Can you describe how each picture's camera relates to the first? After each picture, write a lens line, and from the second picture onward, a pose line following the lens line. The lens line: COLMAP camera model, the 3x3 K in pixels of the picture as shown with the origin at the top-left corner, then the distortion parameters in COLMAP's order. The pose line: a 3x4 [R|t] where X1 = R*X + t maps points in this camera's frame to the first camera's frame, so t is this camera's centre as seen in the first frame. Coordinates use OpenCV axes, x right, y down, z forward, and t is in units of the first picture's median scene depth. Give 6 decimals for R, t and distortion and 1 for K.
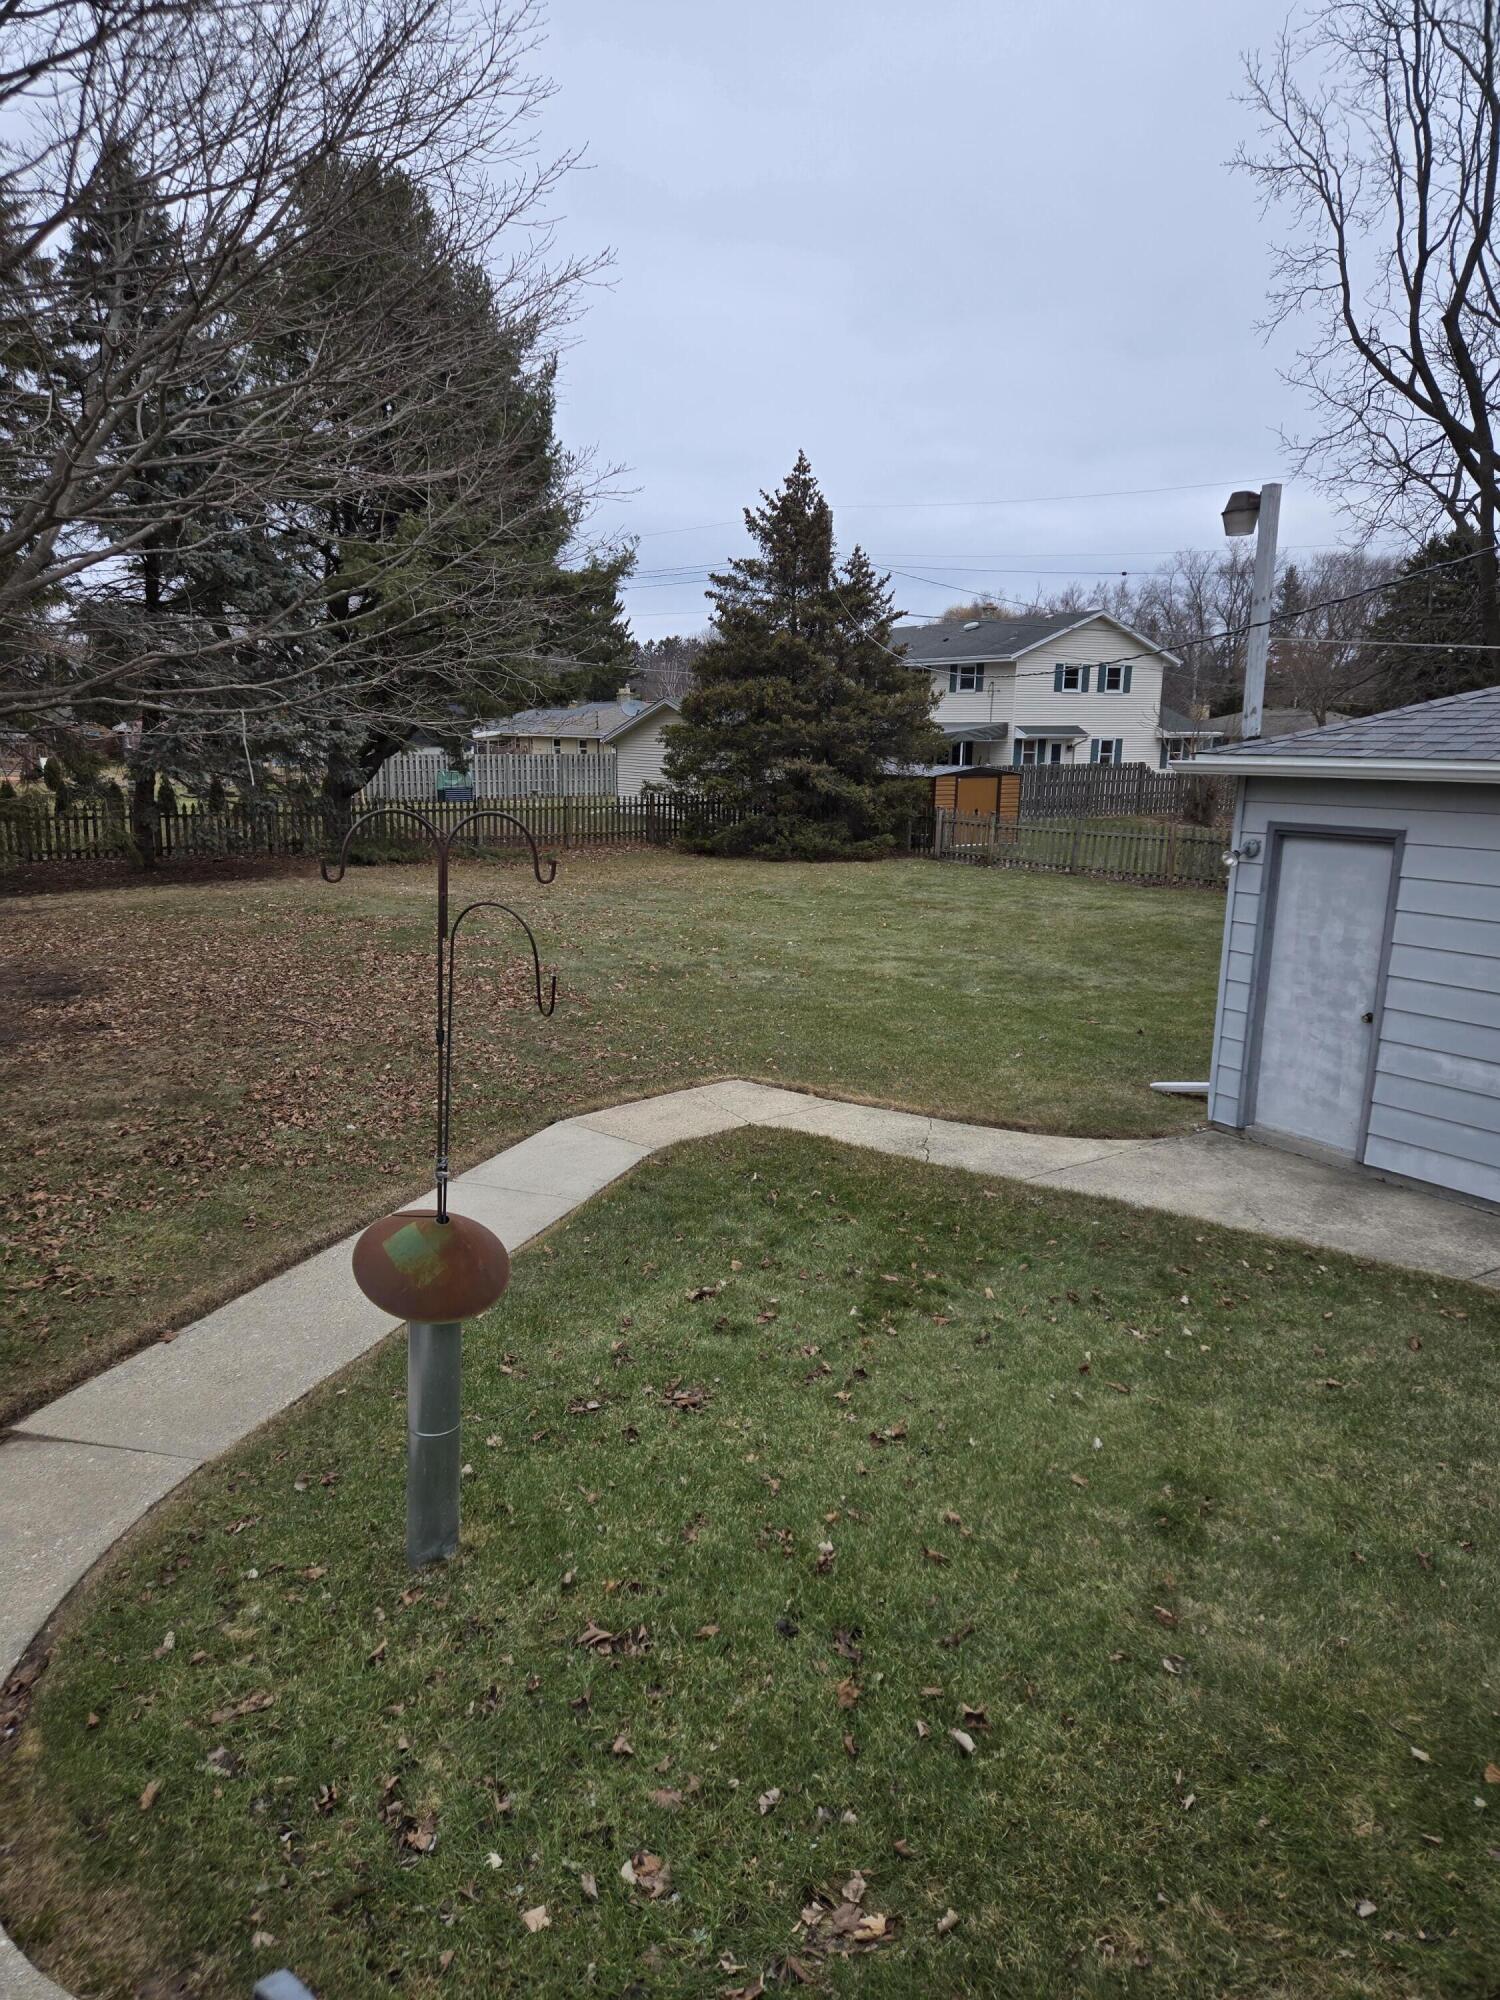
lens RADIAL K [[1343.1, 0, 750.9], [0, 1343.1, 998.6], [0, 0, 1]] dist [0.088086, -0.075427]
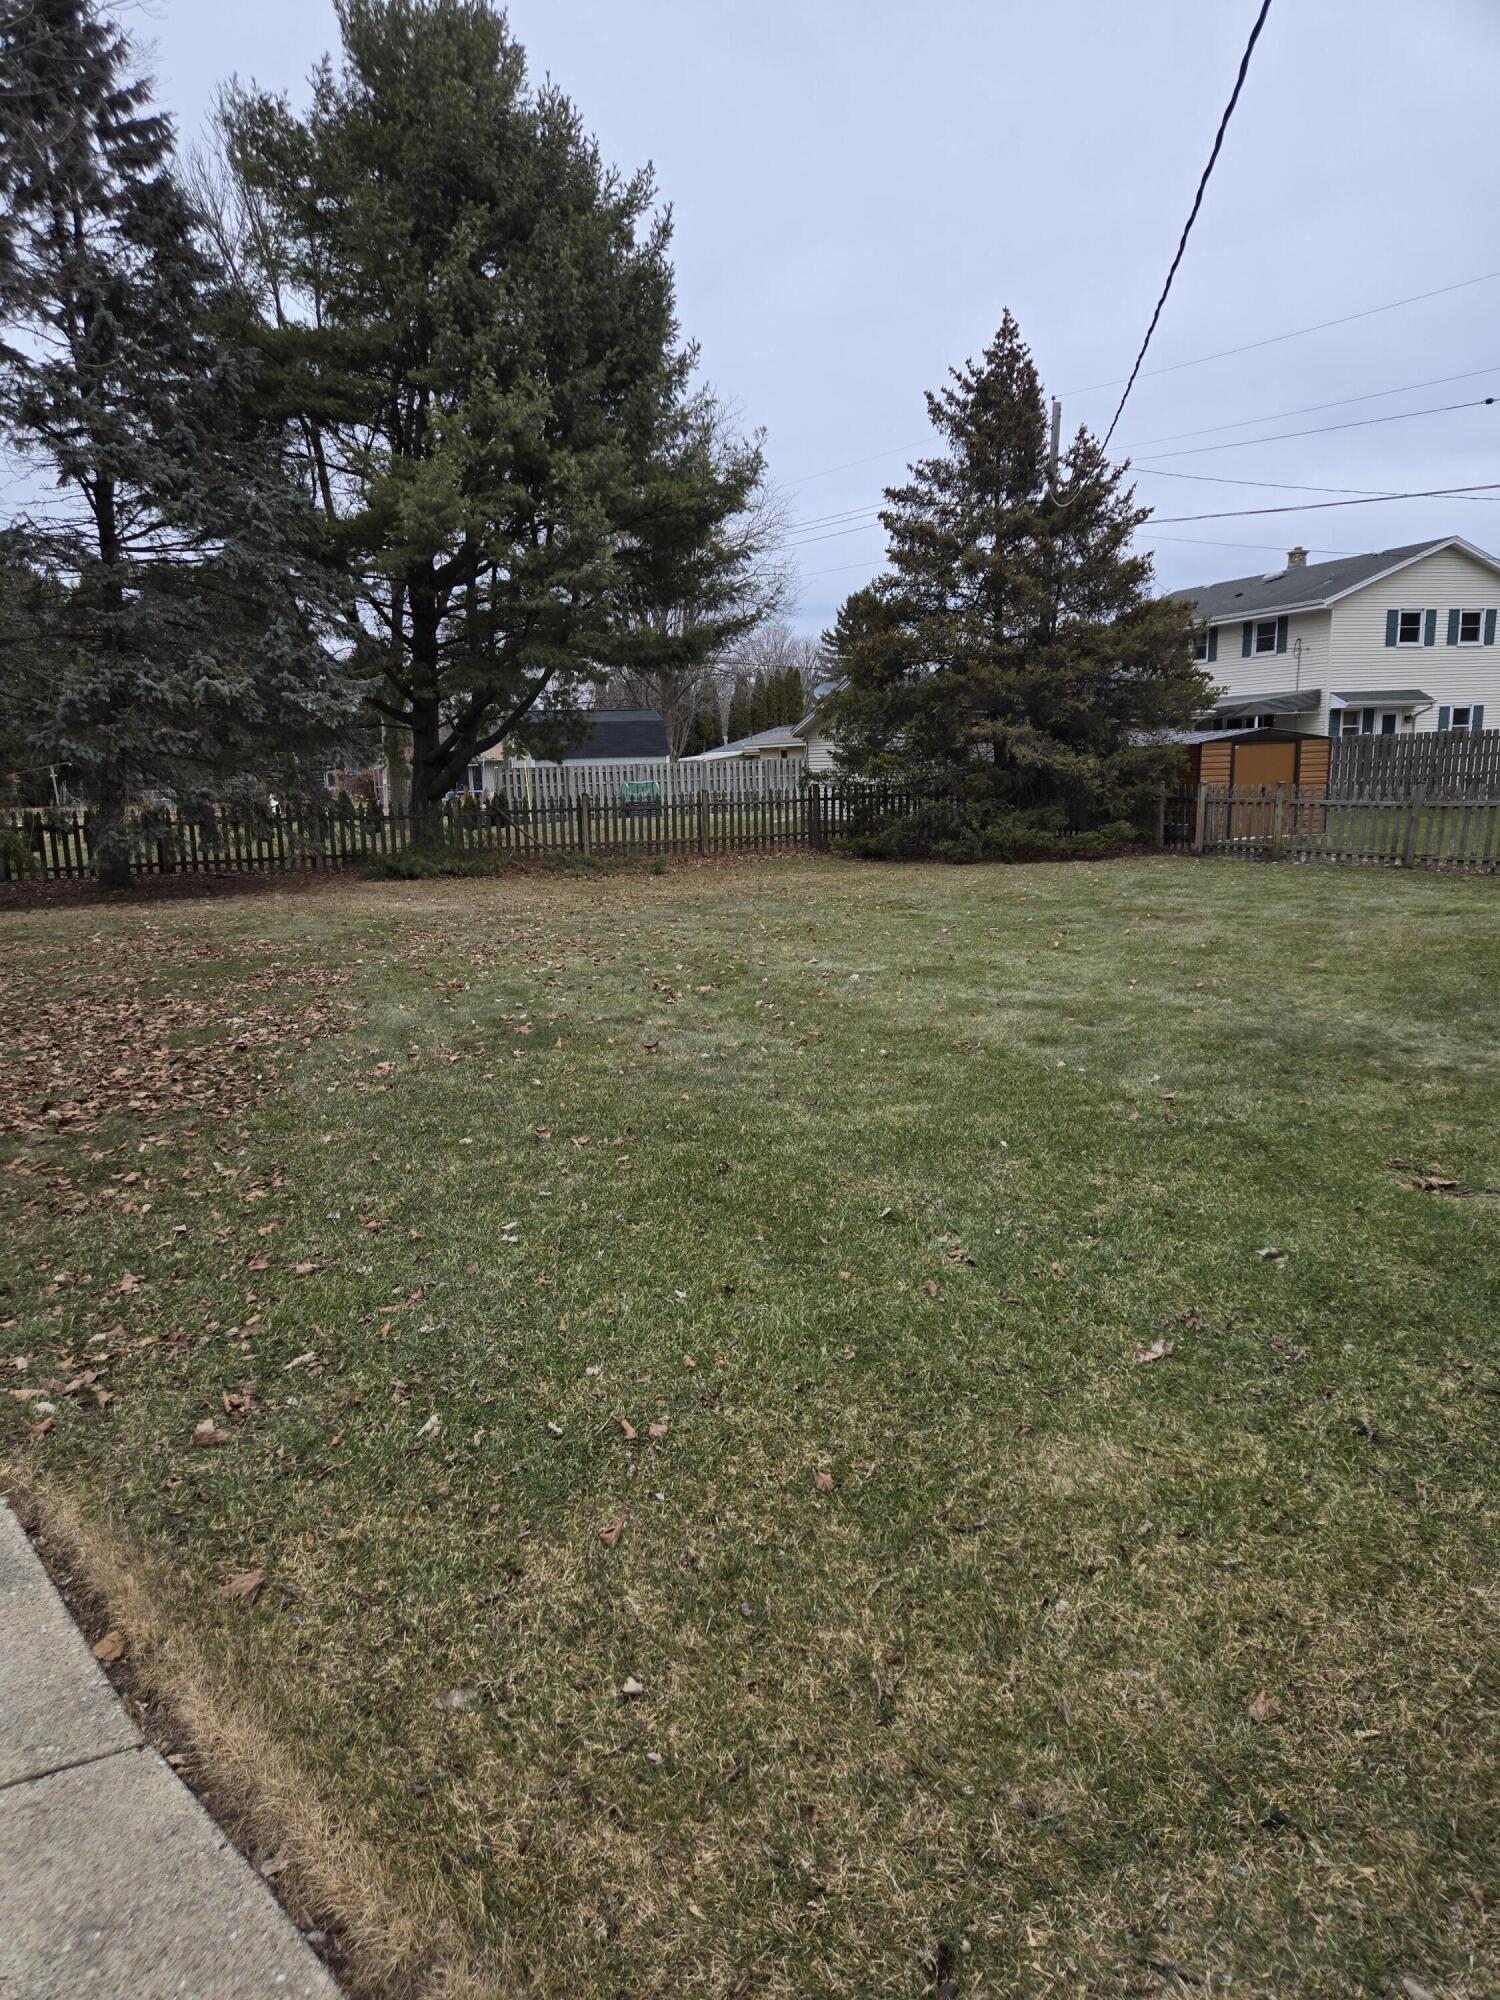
lens RADIAL K [[1343.1, 0, 756.3], [0, 1343.1, 1008.1], [0, 0, 1]] dist [0.088086, -0.075427]
pose [[0.976211, -0.001590, -0.216818, 0.064743], [-0.002217, 0.999848, -0.017314, -0.010437], [0.216812, 0.017383, 0.976059, 0.251158]]
